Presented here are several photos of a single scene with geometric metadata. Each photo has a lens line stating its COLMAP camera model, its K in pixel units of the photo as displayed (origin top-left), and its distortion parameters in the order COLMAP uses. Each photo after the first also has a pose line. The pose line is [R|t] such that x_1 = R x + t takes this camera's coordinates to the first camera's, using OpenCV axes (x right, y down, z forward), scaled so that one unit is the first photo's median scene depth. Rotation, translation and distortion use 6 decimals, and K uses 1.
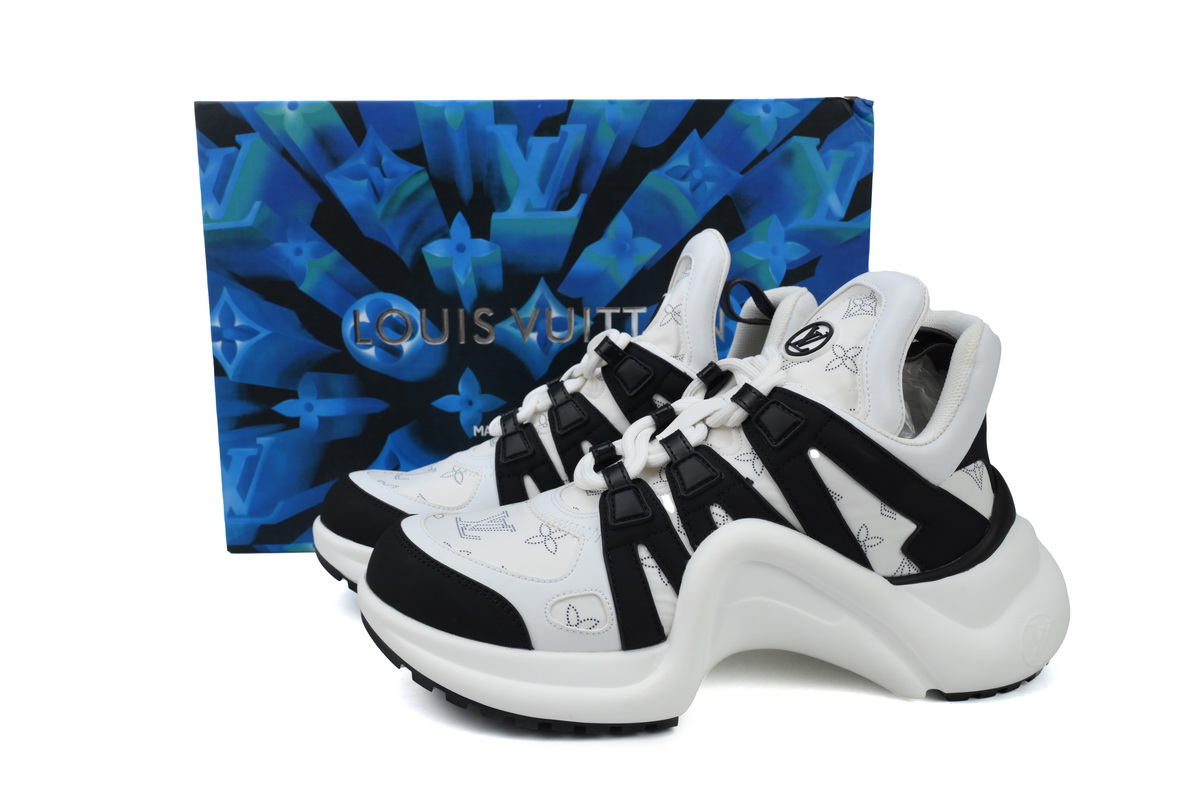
lens RADIAL K [[898.5, 0, 600.0], [0, 898.5, 400.0], [0, 0, 1]] dist [0.002245, 0.000647]
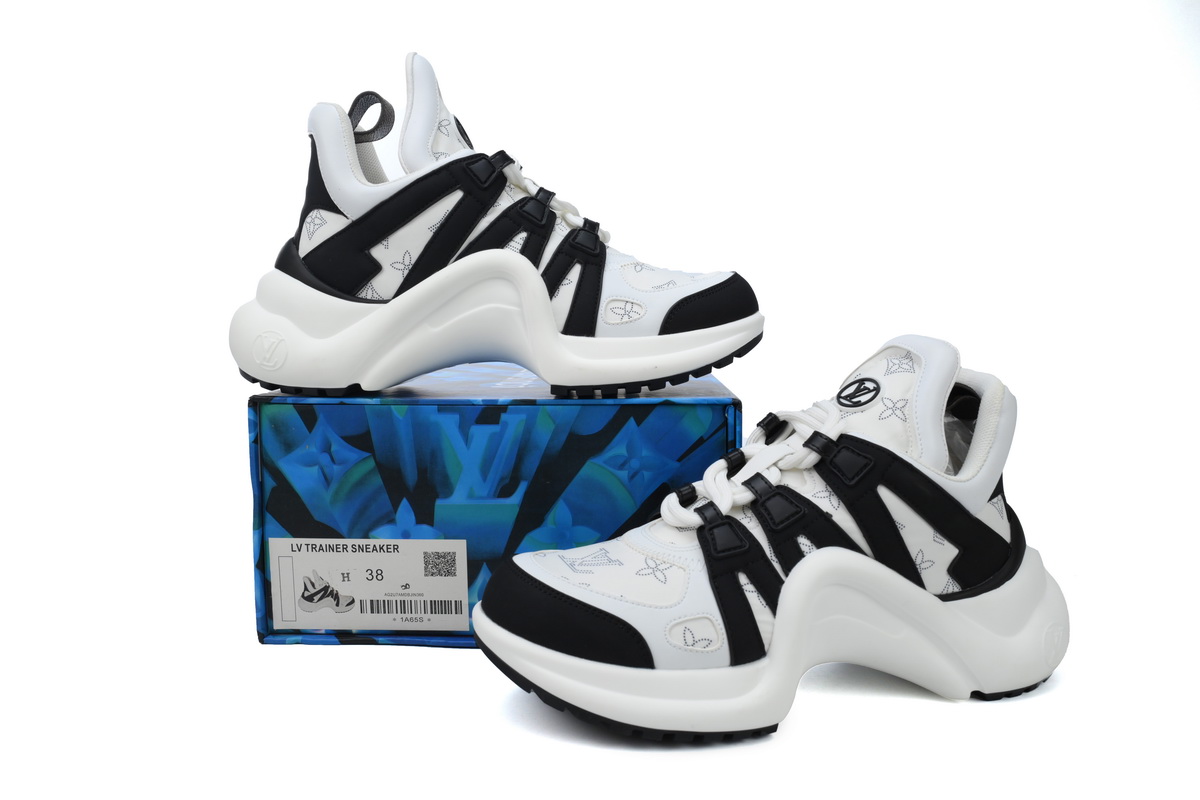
lens RADIAL K [[898.5, 0, 600.0], [0, 898.5, 400.0], [0, 0, 1]] dist [0.002245, 0.000647]
pose [[0.990829, -0.004521, 0.135045, -0.280169], [0.012498, 0.998222, -0.058277, 0.005842], [-0.134541, 0.059431, 0.989124, -0.119541]]
